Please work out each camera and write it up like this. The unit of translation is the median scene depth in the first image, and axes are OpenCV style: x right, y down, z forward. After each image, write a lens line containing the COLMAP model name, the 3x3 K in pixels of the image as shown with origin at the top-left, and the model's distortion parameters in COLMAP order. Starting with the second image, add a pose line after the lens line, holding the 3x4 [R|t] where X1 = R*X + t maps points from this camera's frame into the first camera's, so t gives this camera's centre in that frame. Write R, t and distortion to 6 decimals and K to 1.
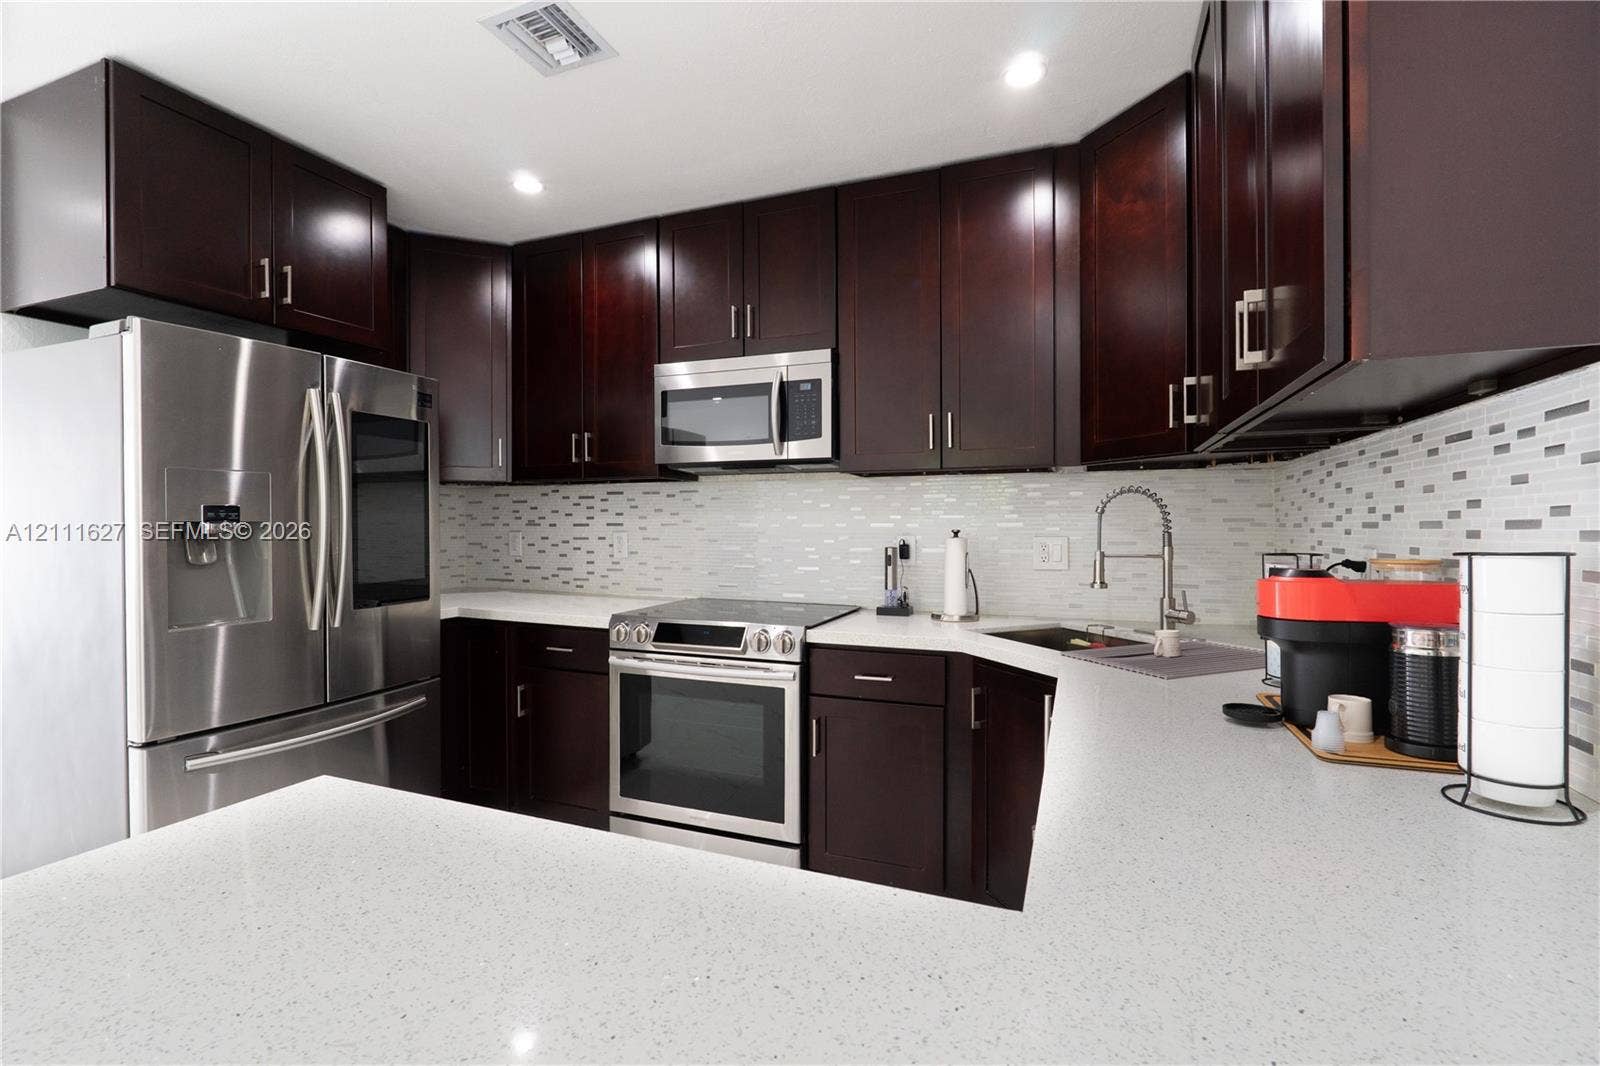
lens RADIAL K [[729.5, 0, 792.8], [0, 729.5, 526.6], [0, 0, 1]] dist [-0.001906, -0.000642]
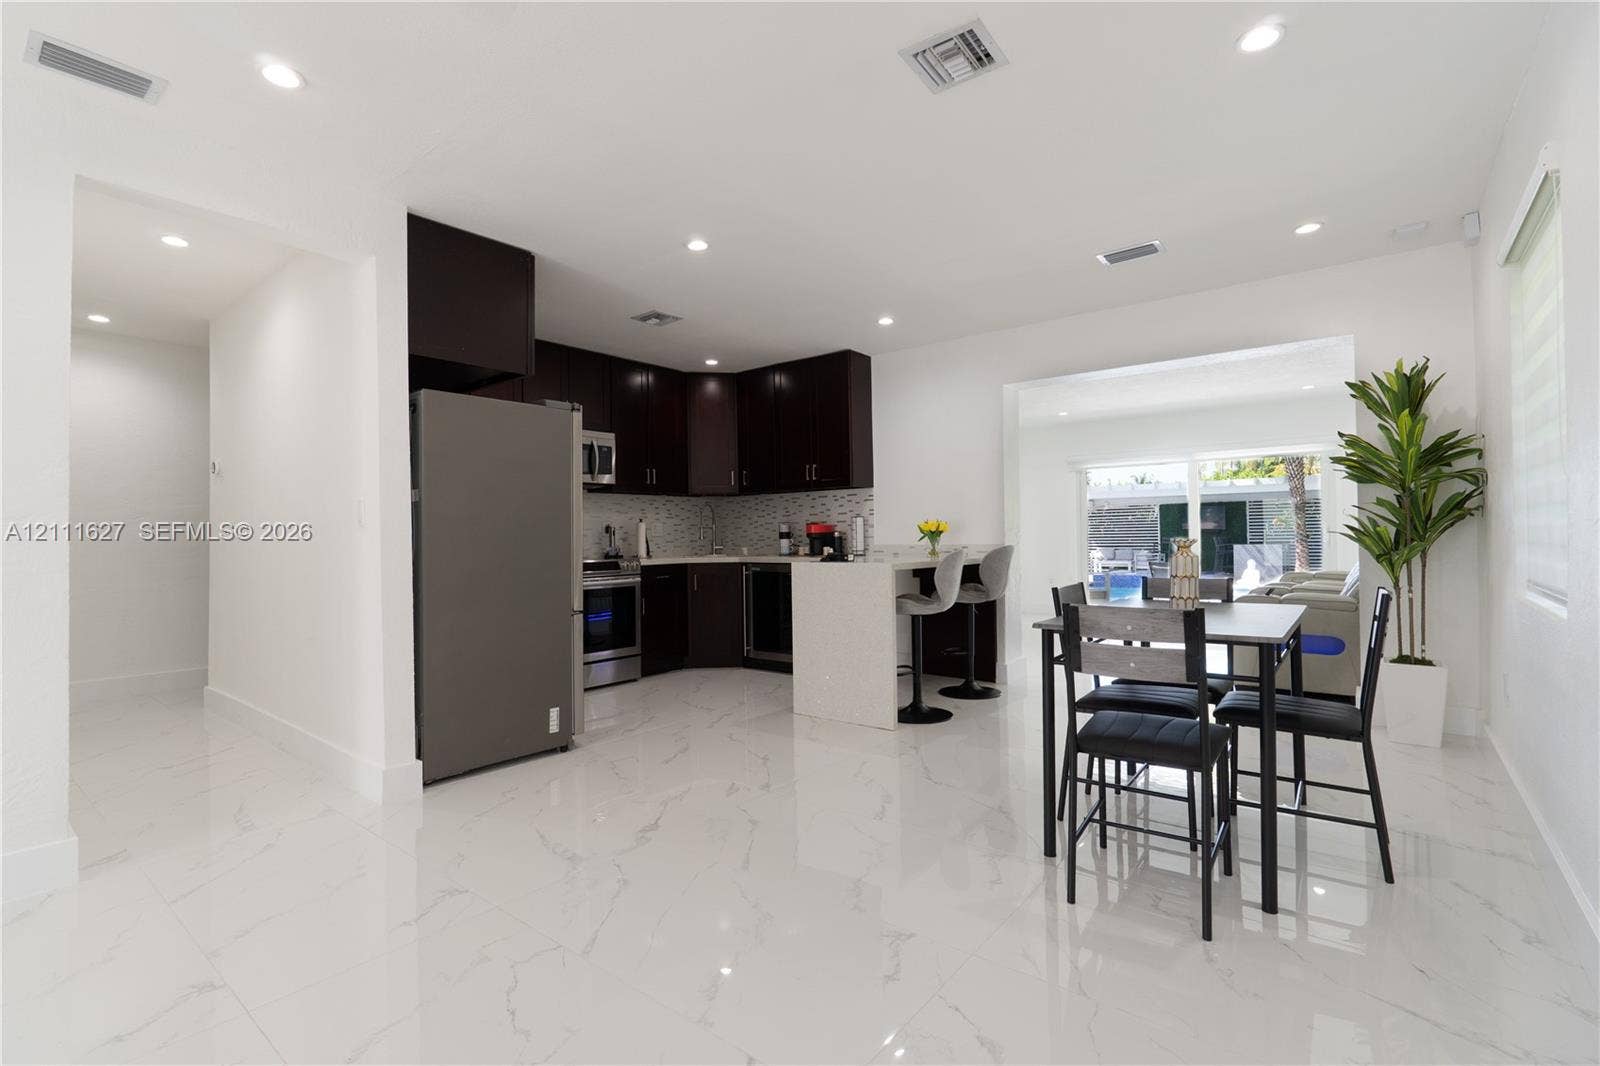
lens RADIAL K [[729.5, 0, 798.7], [0, 729.5, 529.3], [0, 0, 1]] dist [-0.001906, -0.000642]
pose [[0.271268, -0.001614, 0.962503, -2.073251], [0.017256, 0.999846, -0.003187, 0.060751], [-0.962349, 0.017474, 0.271254, -0.106498]]
